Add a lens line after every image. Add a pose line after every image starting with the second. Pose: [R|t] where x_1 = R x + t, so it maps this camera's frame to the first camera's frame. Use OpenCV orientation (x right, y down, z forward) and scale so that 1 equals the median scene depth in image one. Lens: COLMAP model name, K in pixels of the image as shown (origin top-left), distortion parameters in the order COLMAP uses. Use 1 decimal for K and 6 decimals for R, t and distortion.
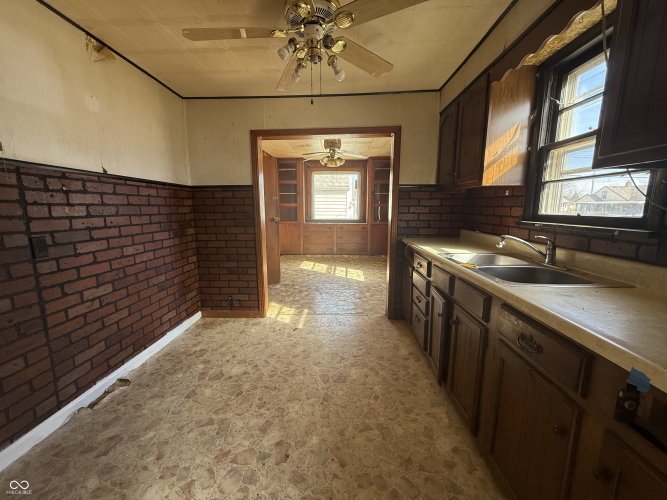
lens RADIAL K [[267.9, 0, 332.1], [0, 267.9, 250.6], [0, 0, 1]] dist [0.000607, 0.001266]
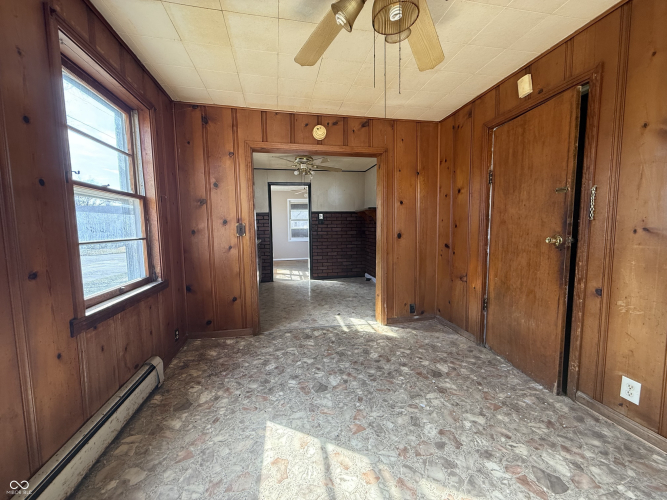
lens RADIAL K [[267.9, 0, 334.2], [0, 267.9, 249.0], [0, 0, 1]] dist [0.000607, 0.001266]
pose [[-0.971168, 0.037234, -0.235471, 0.150521], [-0.021235, 0.970290, 0.241012, -0.272696], [0.237449, 0.239063, -0.941524, 1.794840]]
